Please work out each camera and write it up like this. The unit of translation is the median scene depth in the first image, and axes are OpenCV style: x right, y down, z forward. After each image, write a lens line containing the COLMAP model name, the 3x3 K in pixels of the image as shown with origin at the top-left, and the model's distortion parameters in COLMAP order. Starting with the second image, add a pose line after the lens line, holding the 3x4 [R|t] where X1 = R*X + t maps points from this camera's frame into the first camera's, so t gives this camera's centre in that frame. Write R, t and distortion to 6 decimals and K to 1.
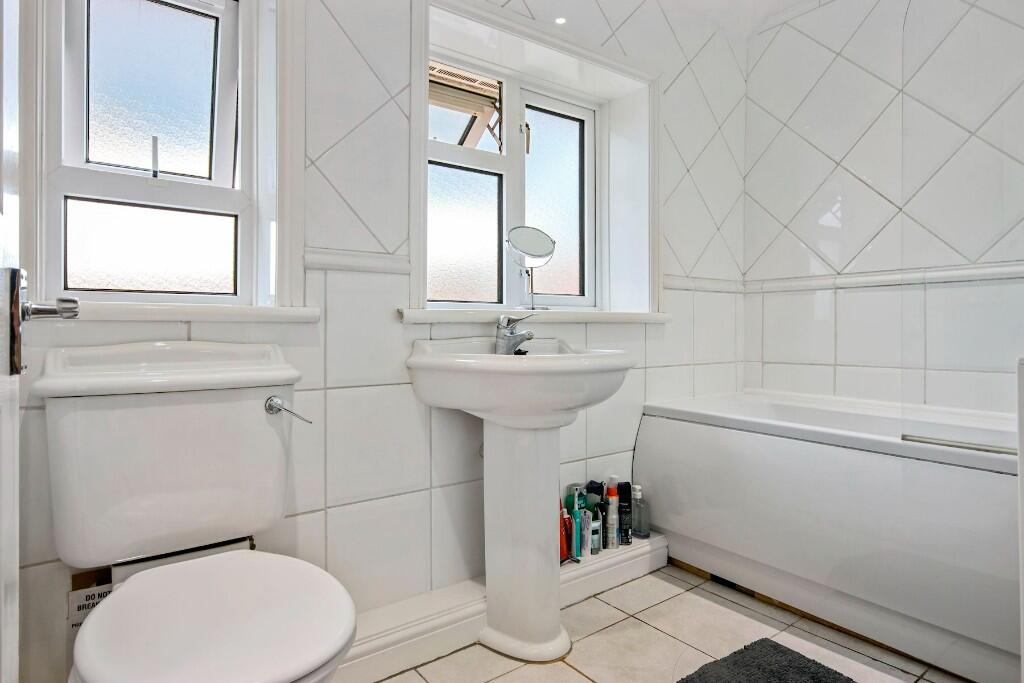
lens RADIAL K [[566.8, 0, 512.2], [0, 566.8, 326.7], [0, 0, 1]] dist [0.001444, 0.001162]
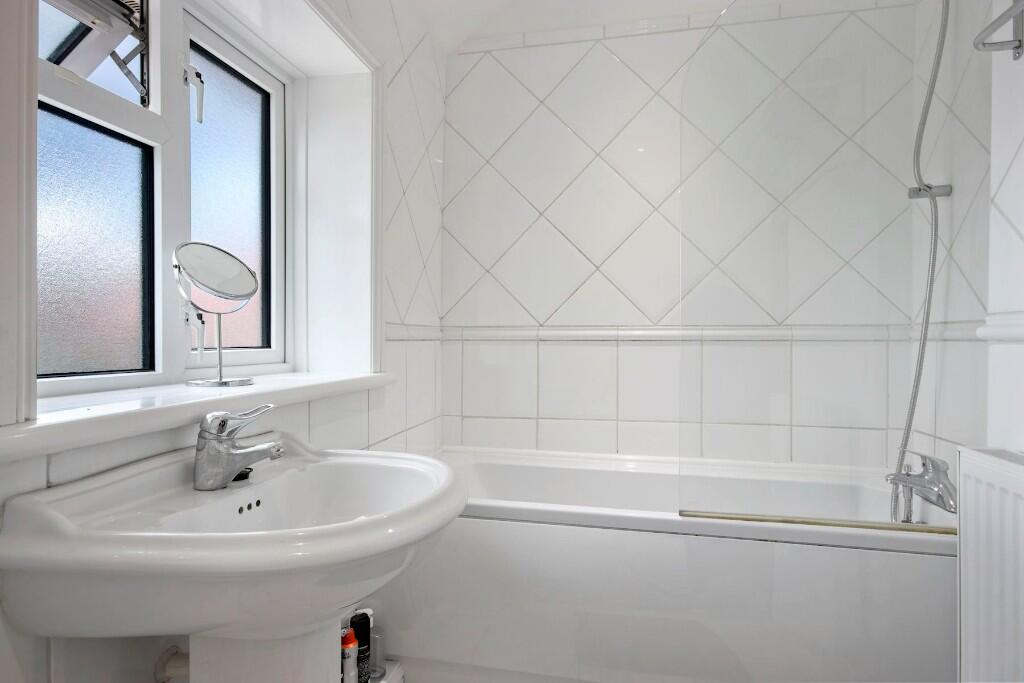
lens RADIAL K [[564.6, 0, 508.2], [0, 564.6, 346.5], [0, 0, 1]] dist [-0.000686, 0.002495]
pose [[0.748719, -0.003888, 0.662876, -0.122915], [-0.003490, 0.999946, 0.009807, -0.068784], [-0.662879, -0.009656, 0.748665, 0.313969]]
